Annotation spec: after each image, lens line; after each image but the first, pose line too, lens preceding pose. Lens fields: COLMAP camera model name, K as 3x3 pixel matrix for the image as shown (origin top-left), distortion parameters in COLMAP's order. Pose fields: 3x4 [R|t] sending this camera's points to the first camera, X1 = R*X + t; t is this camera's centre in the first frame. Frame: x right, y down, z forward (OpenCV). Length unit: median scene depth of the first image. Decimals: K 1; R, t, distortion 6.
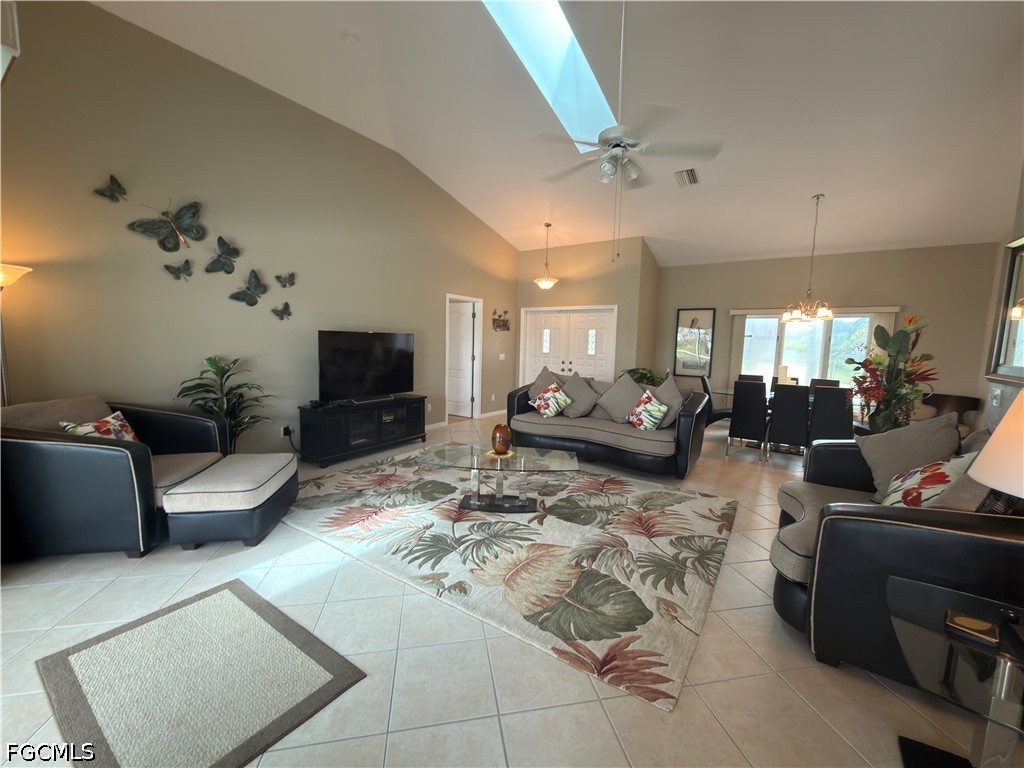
lens RADIAL K [[407.9, 0, 514.2], [0, 407.9, 383.9], [0, 0, 1]] dist [-0.000269, 0.000056]
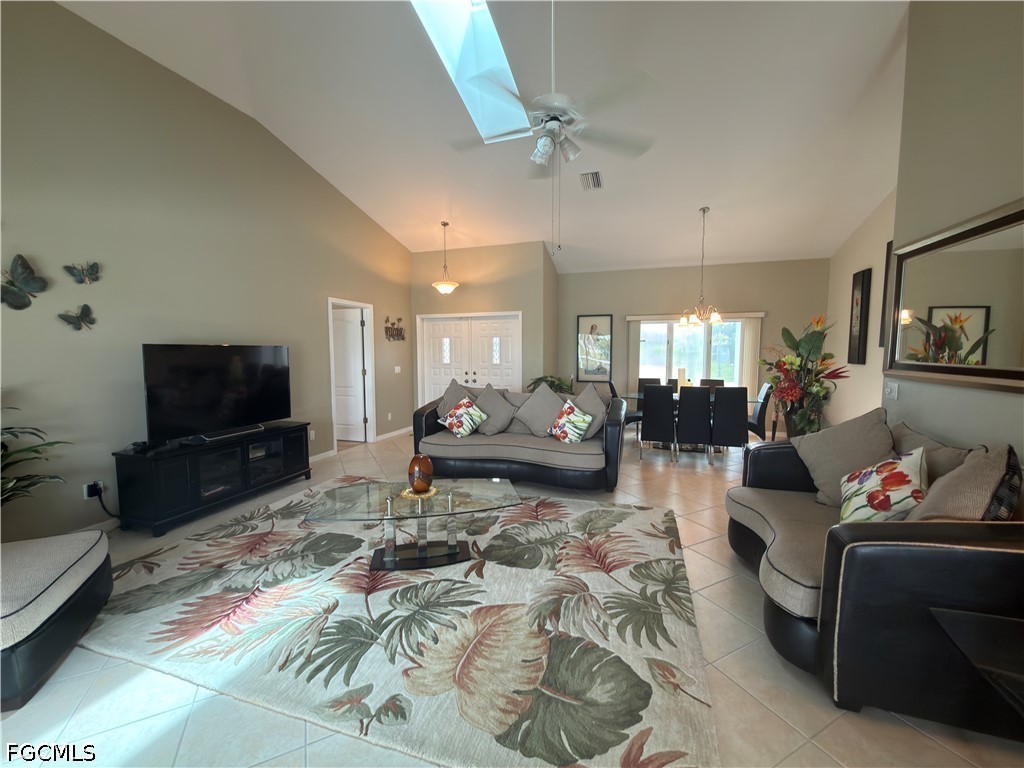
lens RADIAL K [[407.9, 0, 514.2], [0, 407.9, 383.9], [0, 0, 1]] dist [-0.000269, 0.000056]
pose [[0.961094, -0.048130, 0.271996, -0.053658], [0.054240, 0.998415, -0.014986, -0.015807], [-0.270844, 0.029156, 0.962182, 0.143139]]
